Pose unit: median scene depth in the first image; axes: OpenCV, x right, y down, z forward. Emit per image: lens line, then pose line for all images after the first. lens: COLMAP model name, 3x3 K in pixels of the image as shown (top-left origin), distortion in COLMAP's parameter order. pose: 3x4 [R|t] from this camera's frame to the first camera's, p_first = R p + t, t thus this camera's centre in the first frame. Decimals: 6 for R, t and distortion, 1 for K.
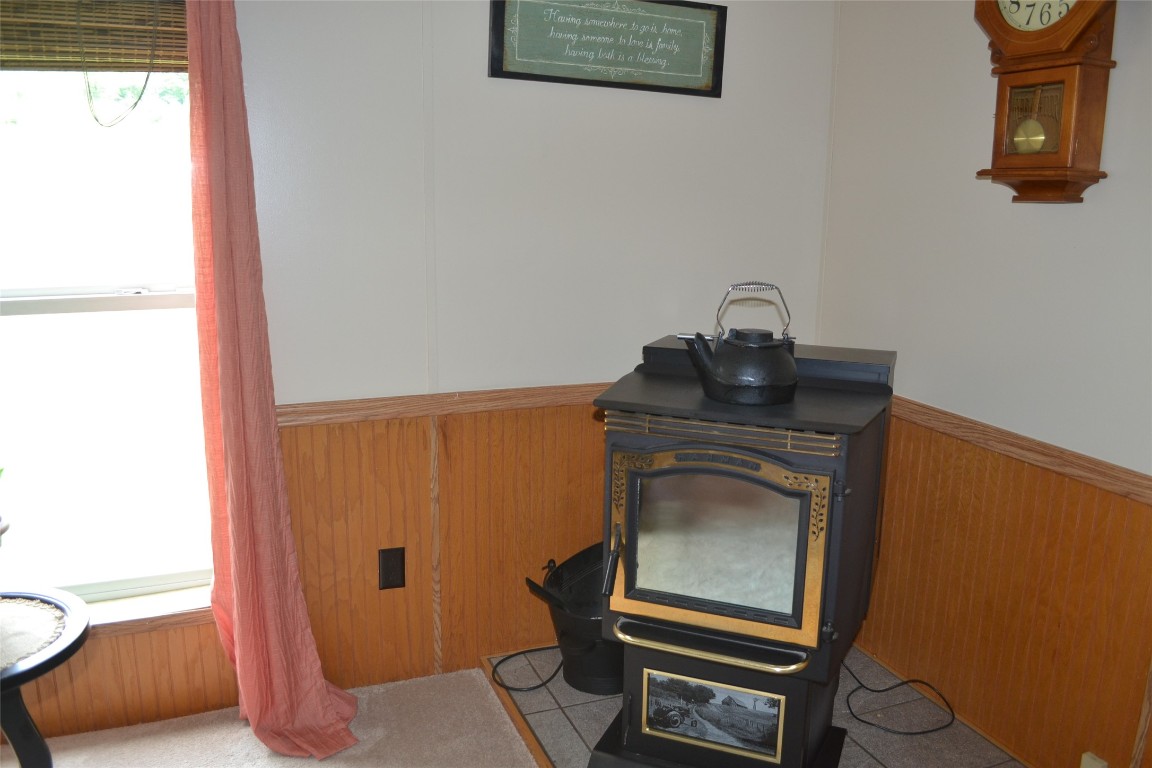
lens RADIAL K [[925.2, 0, 580.2], [0, 925.2, 387.9], [0, 0, 1]] dist [-0.079738, 0.011896]
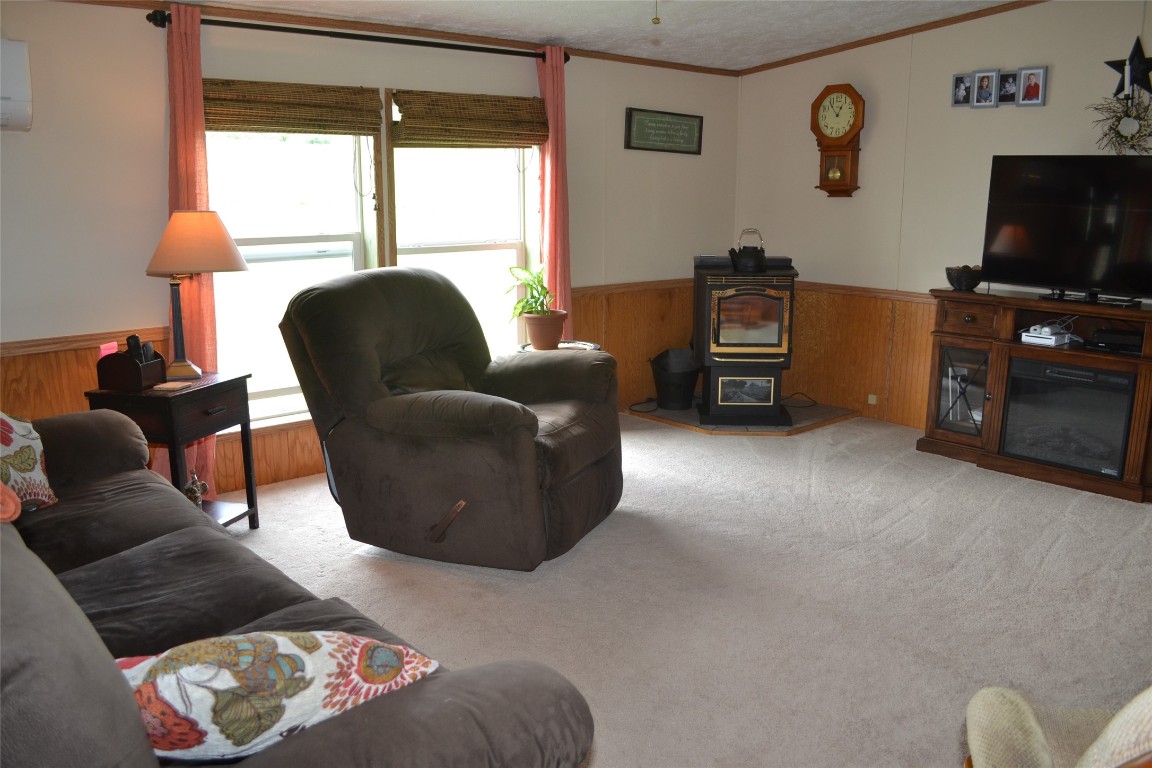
lens RADIAL K [[925.2, 0, 573.2], [0, 925.2, 380.4], [0, 0, 1]] dist [-0.079738, 0.011896]
pose [[0.946357, -0.080299, 0.312985, -1.179723], [0.082280, 0.996585, 0.006895, 0.268934], [-0.312470, 0.019227, 0.949733, -1.404731]]
